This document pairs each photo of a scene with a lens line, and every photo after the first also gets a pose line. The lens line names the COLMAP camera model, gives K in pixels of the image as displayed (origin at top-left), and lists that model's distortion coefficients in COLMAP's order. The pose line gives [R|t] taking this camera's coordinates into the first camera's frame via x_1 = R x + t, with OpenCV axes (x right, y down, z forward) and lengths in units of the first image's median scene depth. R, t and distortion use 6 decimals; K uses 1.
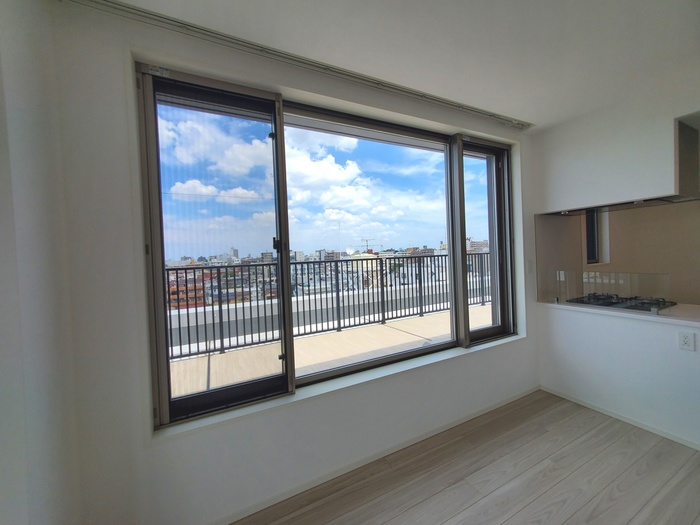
lens RADIAL K [[278.7, 0, 349.2], [0, 278.7, 259.1], [0, 0, 1]] dist [0.000442, -0.000419]
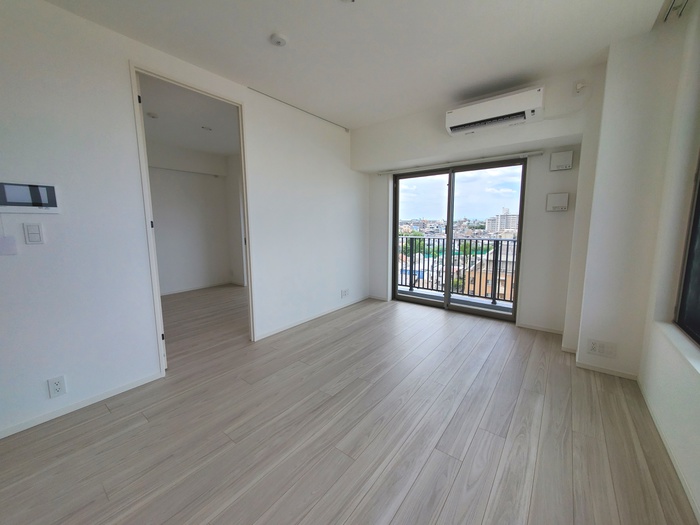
lens RADIAL K [[278.7, 0, 349.0], [0, 278.7, 261.1], [0, 0, 1]] dist [0.000442, -0.000419]
pose [[-0.903263, 0.104438, -0.416184, 0.607666], [0.039533, 0.986057, 0.161643, 0.035138], [0.427263, 0.129553, -0.894797, 0.778379]]
